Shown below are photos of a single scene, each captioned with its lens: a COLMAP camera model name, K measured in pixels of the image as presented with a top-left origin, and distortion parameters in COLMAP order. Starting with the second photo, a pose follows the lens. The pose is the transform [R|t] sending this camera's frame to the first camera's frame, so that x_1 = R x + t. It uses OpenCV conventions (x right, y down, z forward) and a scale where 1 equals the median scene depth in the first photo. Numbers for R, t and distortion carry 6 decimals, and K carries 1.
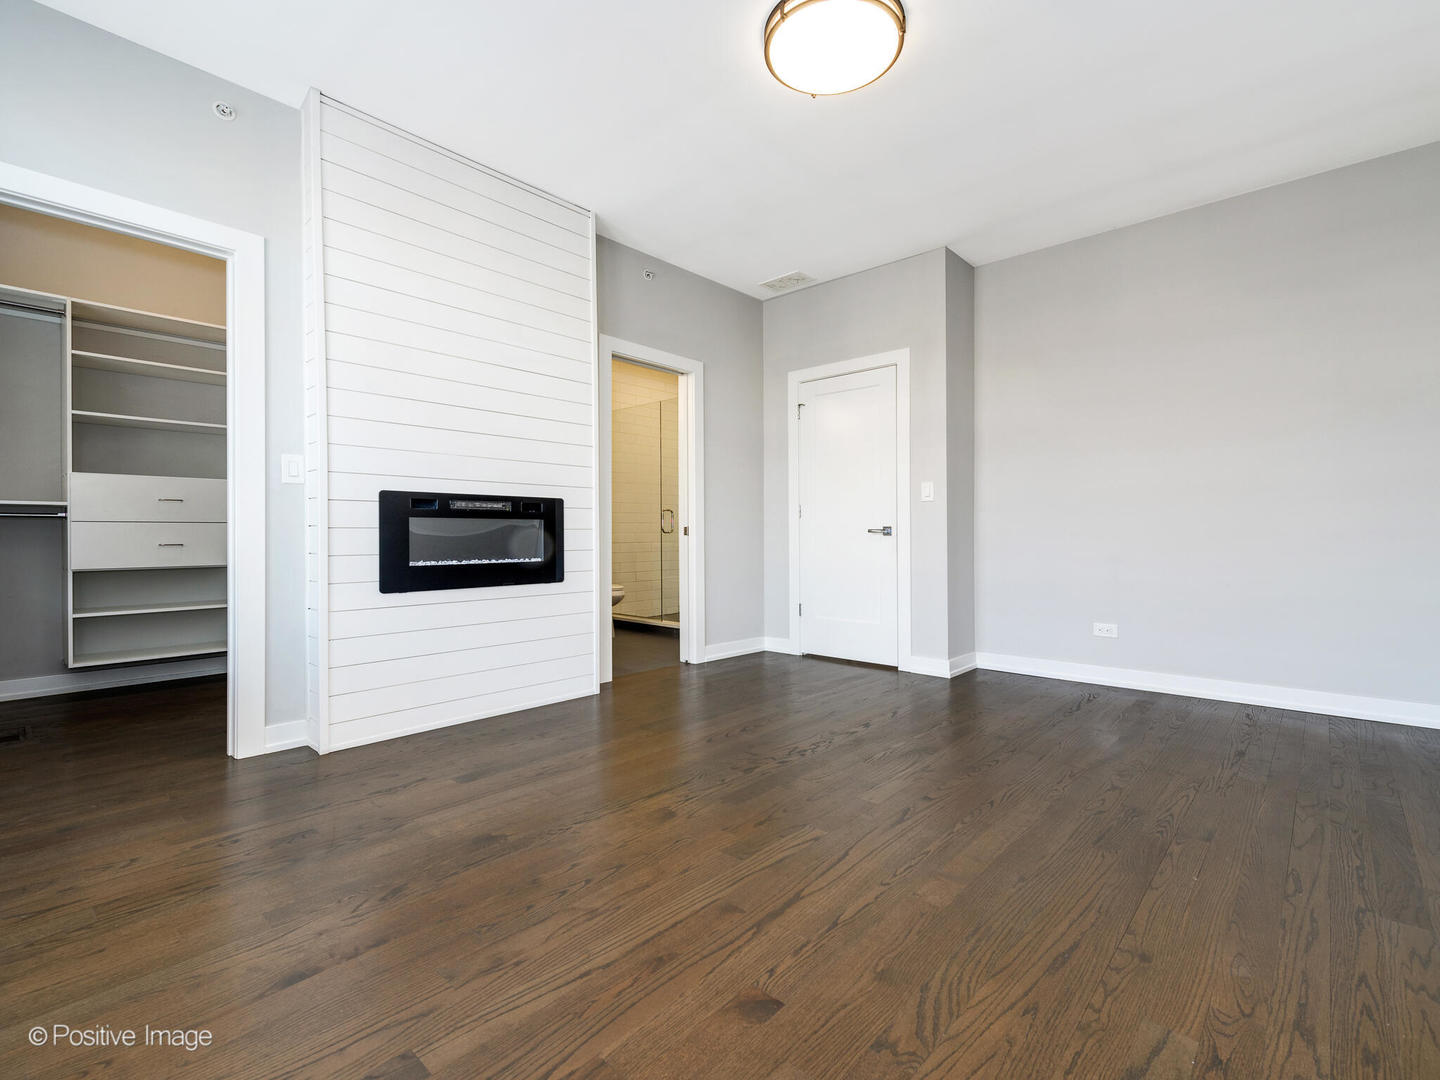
lens RADIAL K [[638.8, 0, 720.0], [0, 638.8, 540.0], [0, 0, 1]] dist [0.002459, -0.000069]
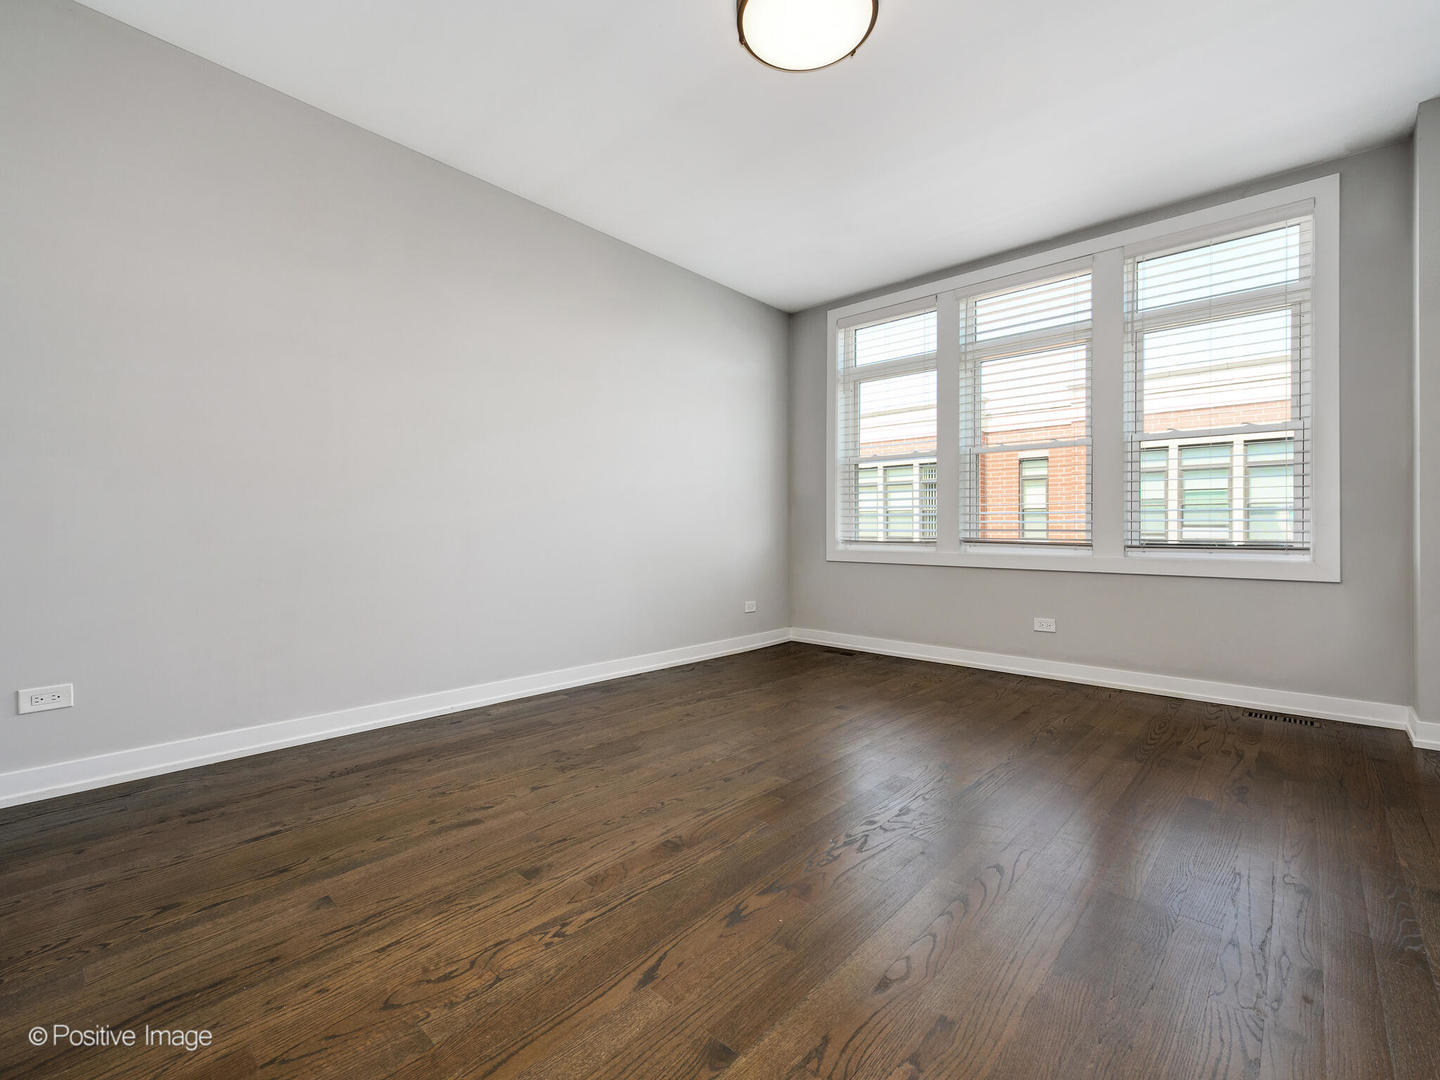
lens RADIAL K [[638.8, 0, 720.0], [0, 638.8, 540.0], [0, 0, 1]] dist [0.002459, -0.000069]
pose [[-0.999997, -0.002460, 0.000241, 0.220294], [-0.002454, 0.999768, 0.021404, -0.022729], [-0.000293, 0.021403, -0.999771, 1.369043]]
